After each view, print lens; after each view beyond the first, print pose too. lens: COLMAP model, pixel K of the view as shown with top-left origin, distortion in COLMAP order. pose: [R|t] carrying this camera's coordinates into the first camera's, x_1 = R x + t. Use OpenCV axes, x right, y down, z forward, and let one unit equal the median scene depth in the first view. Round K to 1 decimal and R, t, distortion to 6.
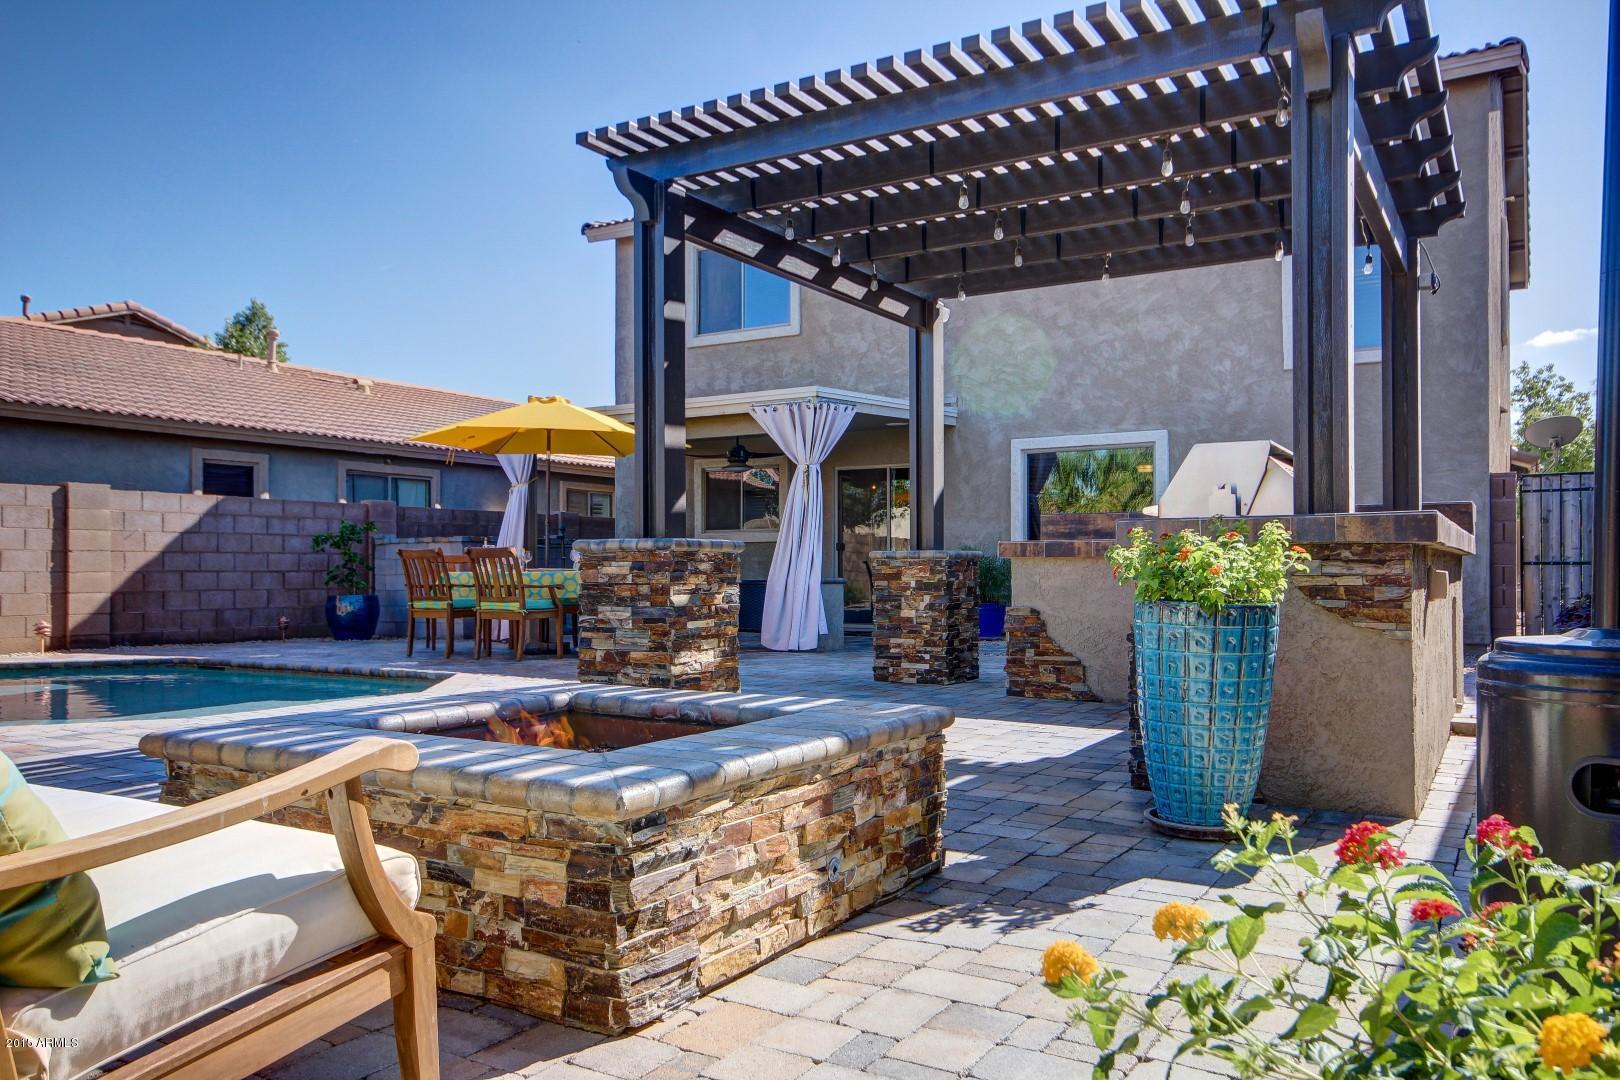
lens RADIAL K [[1194.7, 0, 809.3], [0, 1194.7, 568.9], [0, 0, 1]] dist [-0.004116, 0.023869]
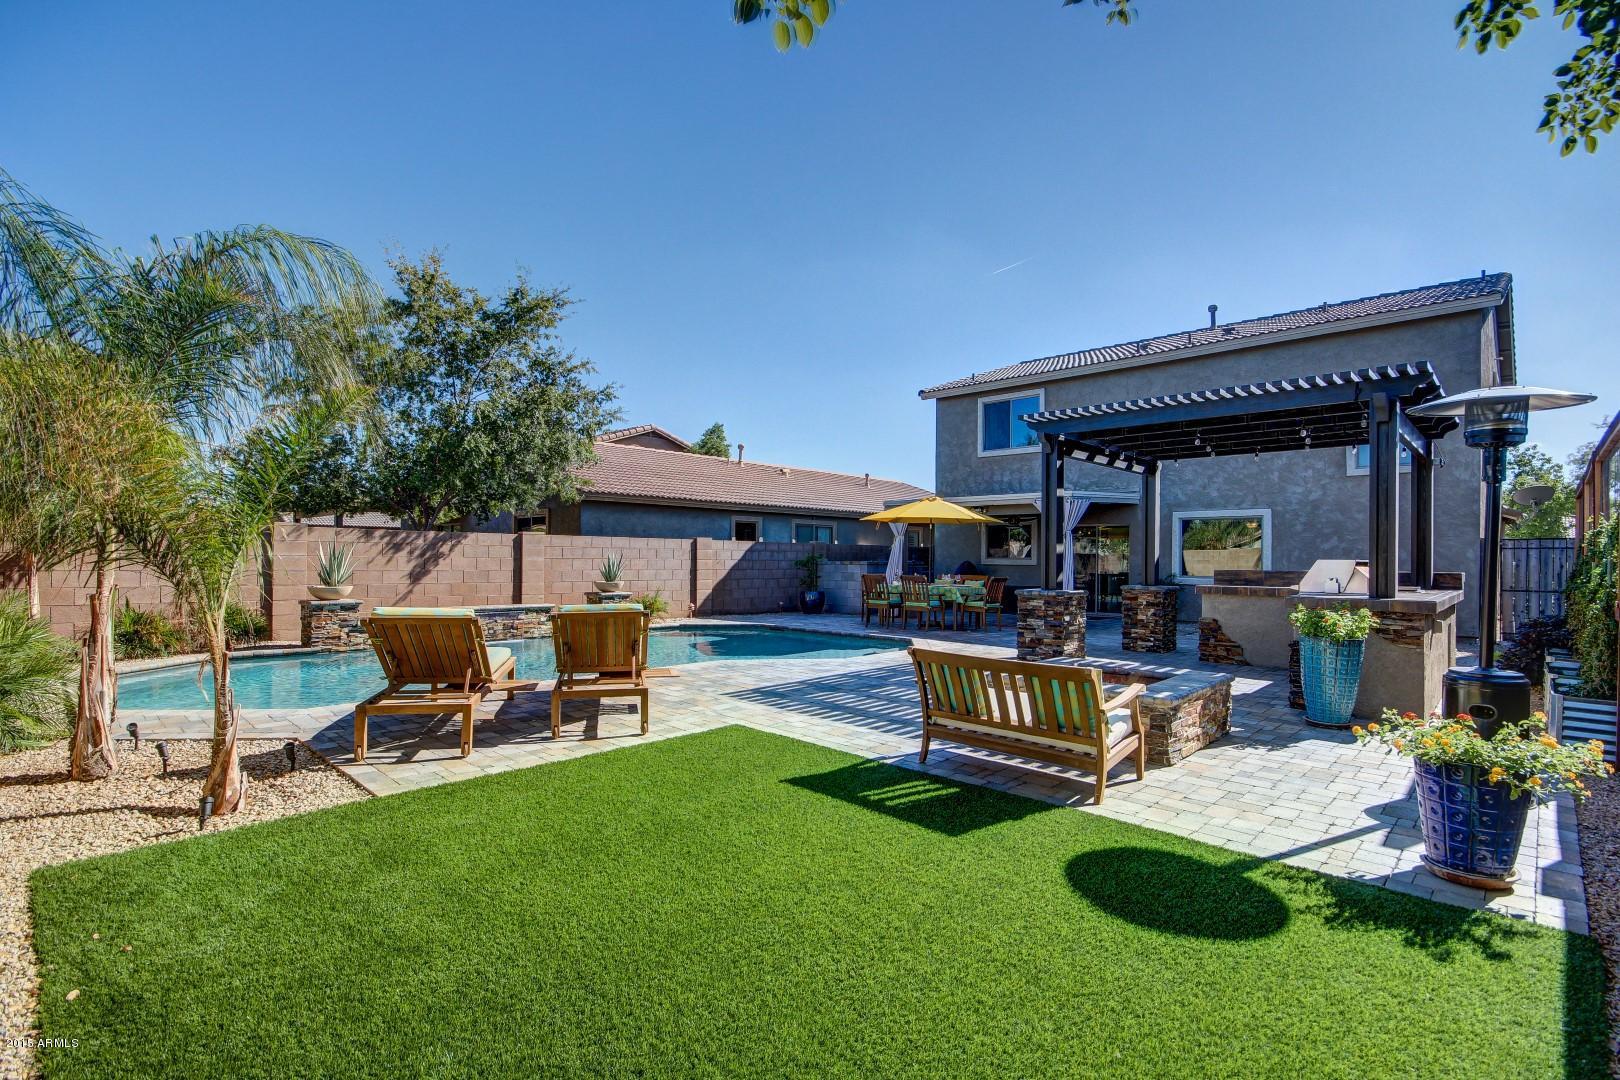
lens RADIAL K [[754.2, 0, 813.1], [0, 754.2, 563.7], [0, 0, 1]] dist [-0.001051, -0.005357]
pose [[0.975669, 0.013169, -0.218854, -0.180431], [-0.011440, 0.999893, 0.009163, -0.058219], [0.218952, -0.006436, 0.975715, -0.366452]]
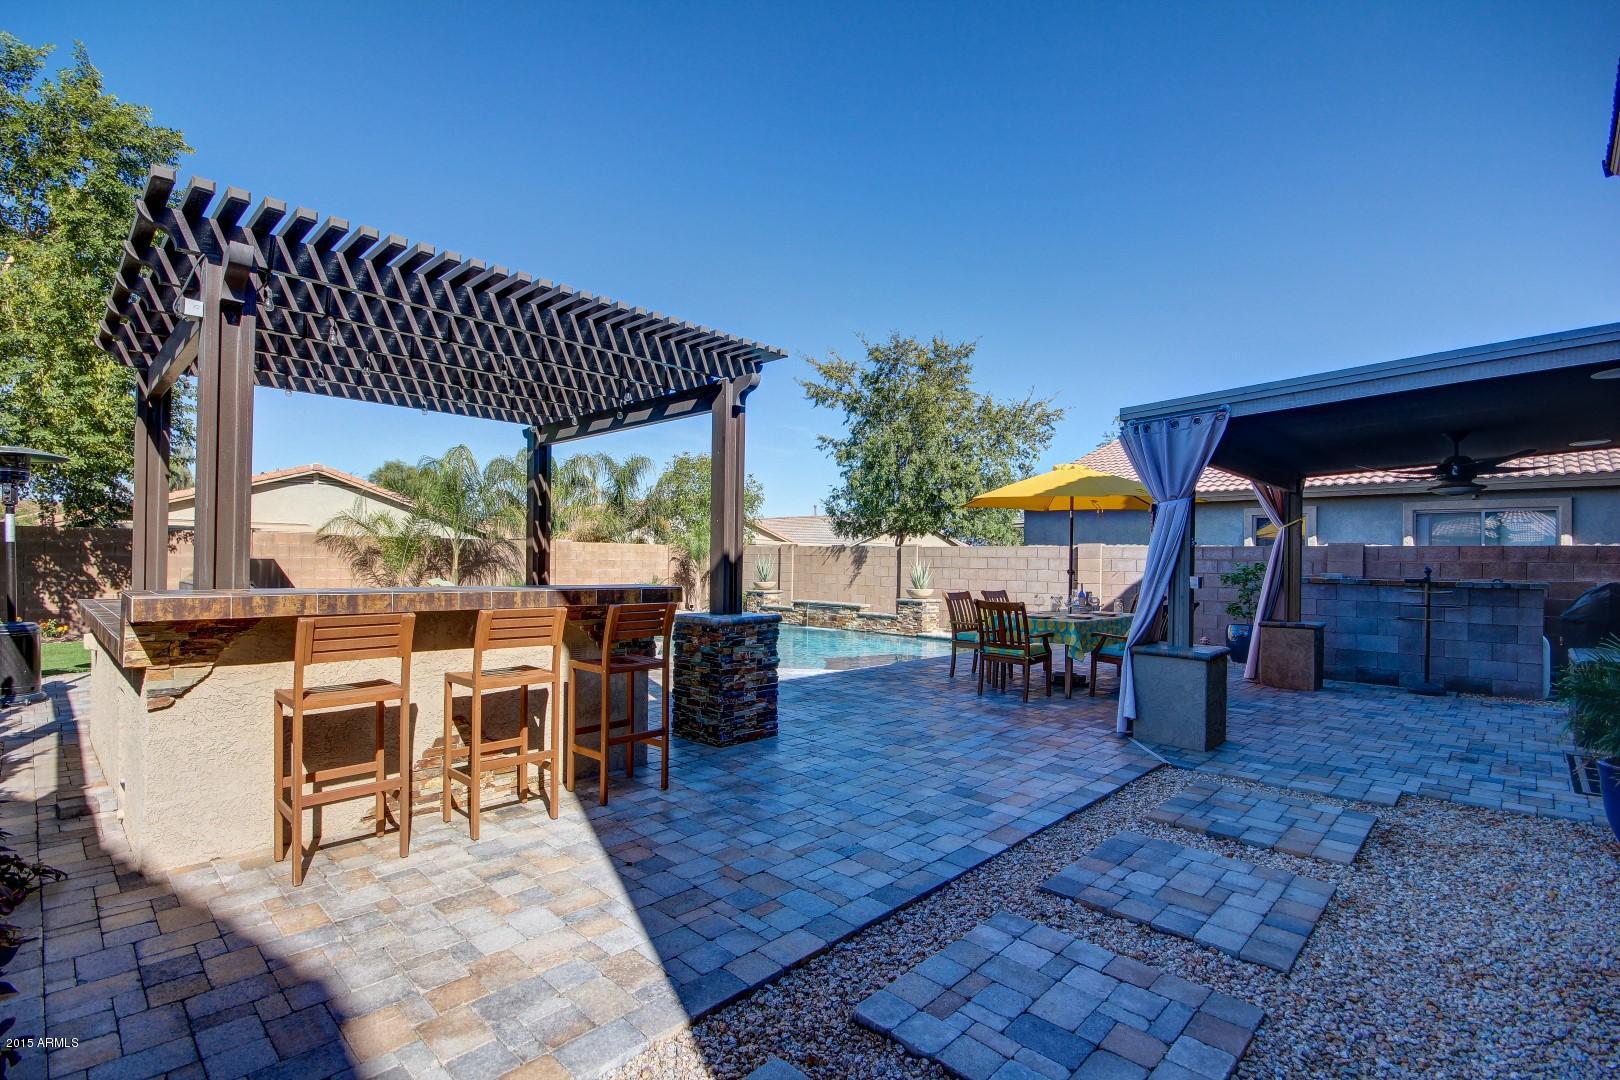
lens RADIAL K [[754.2, 0, 811.0], [0, 754.2, 552.4], [0, 0, 1]] dist [-0.001051, -0.005357]
pose [[-0.224014, -0.009552, -0.974539, 0.748542], [-0.013258, 0.999889, -0.006753, -0.067882], [0.974496, 0.011408, -0.224116, 1.244893]]
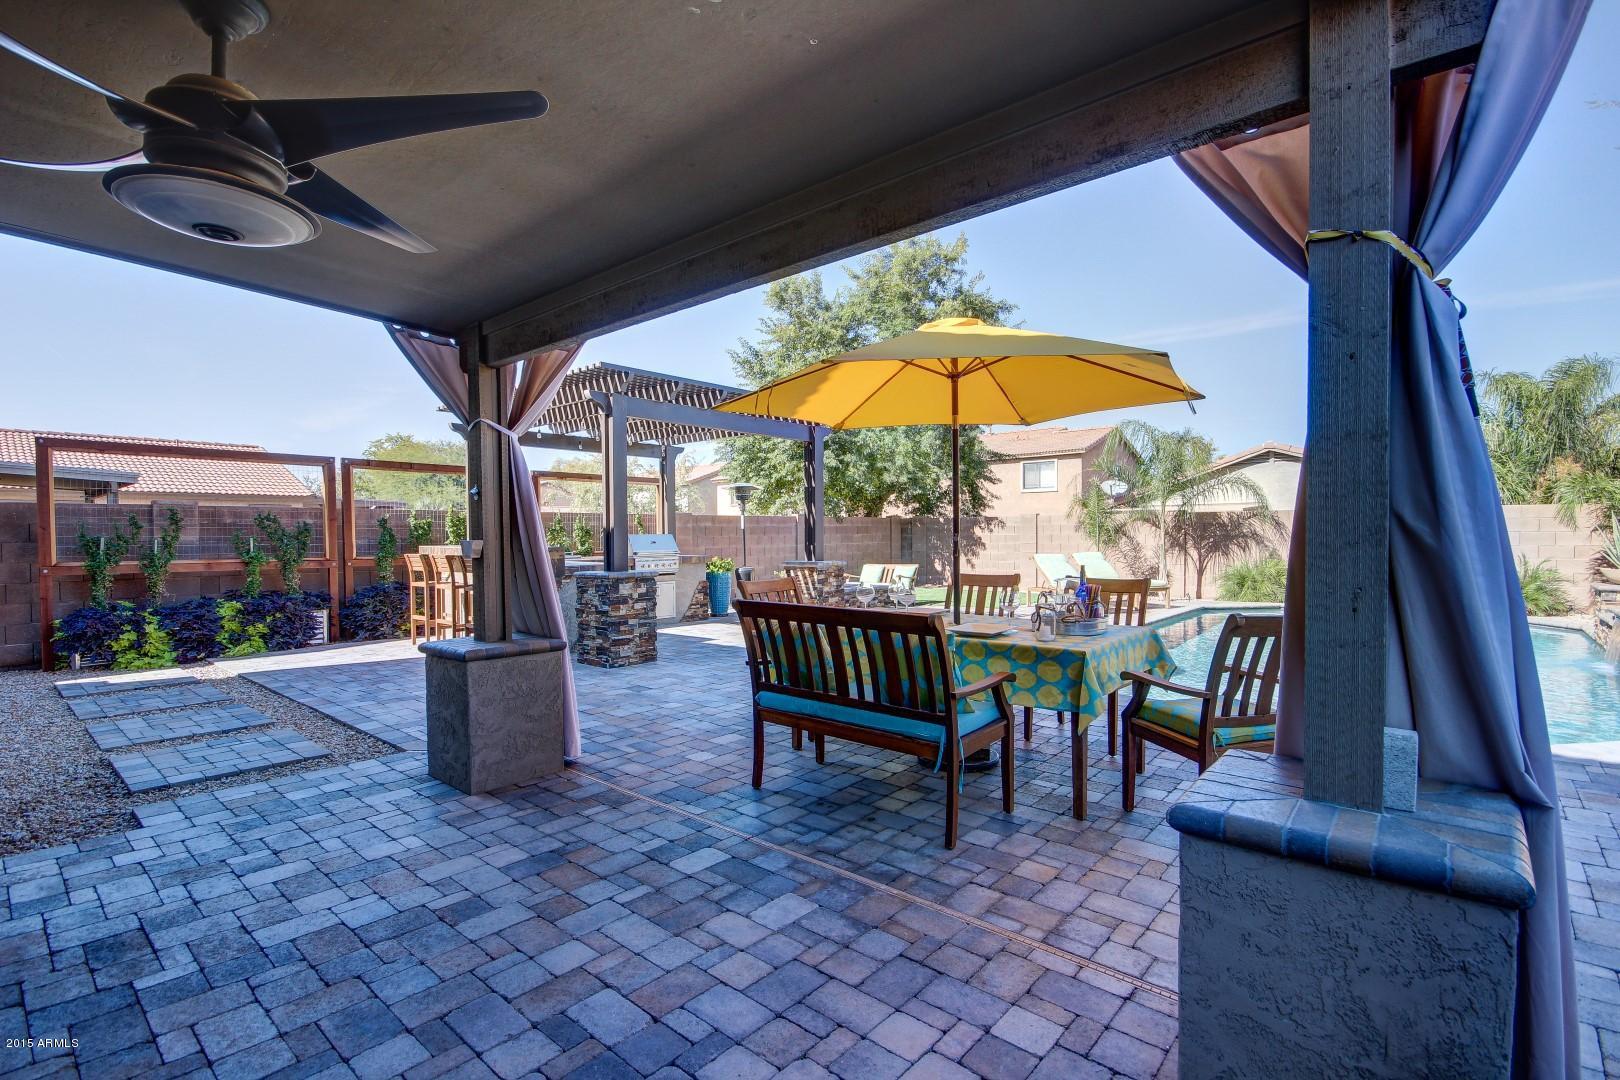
lens RADIAL K [[754.2, 0, 814.9], [0, 754.2, 550.0], [0, 0, 1]] dist [-0.001051, -0.005357]
pose [[-0.985904, 0.005894, 0.167206, -0.286693], [0.009178, 0.999780, 0.018876, -0.056063], [-0.167057, 0.020145, -0.985741, 1.871689]]
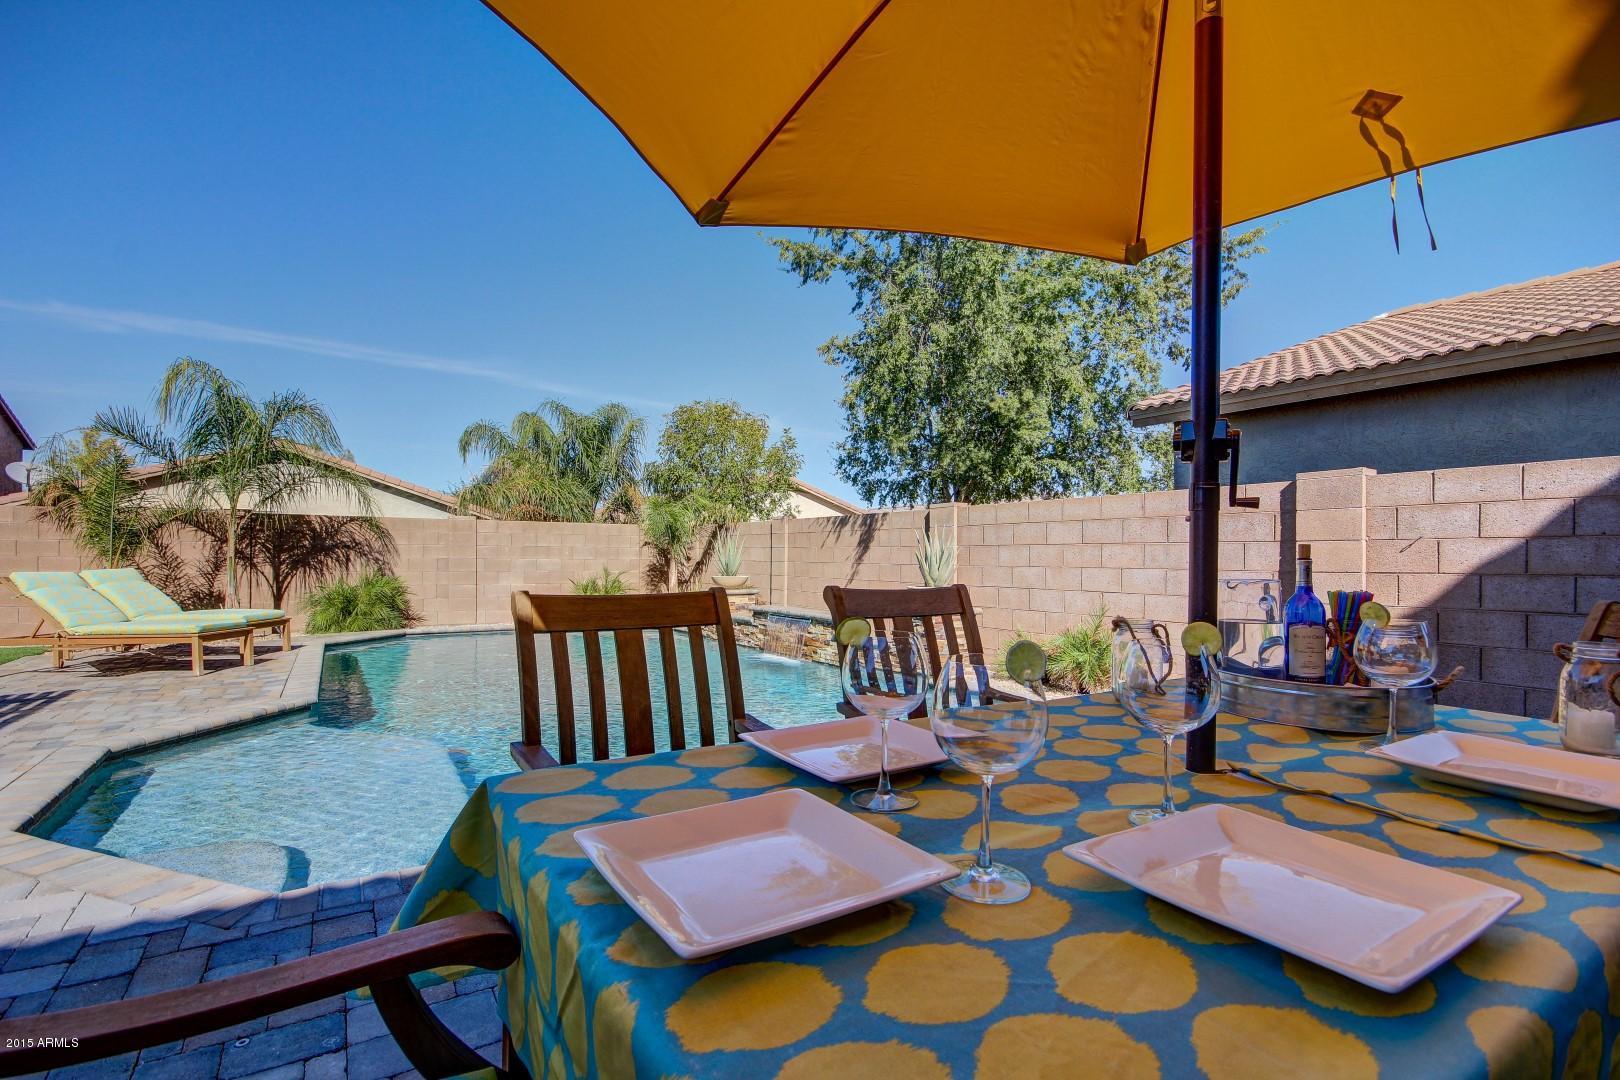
lens RADIAL K [[754.2, 0, 801.8], [0, 754.2, 542.5], [0, 0, 1]] dist [-0.001051, -0.005357]
pose [[-0.457955, -0.018351, -0.888786, -0.145625], [-0.003773, 0.999818, -0.018700, -0.033246], [0.888967, -0.005210, -0.457941, 1.353963]]
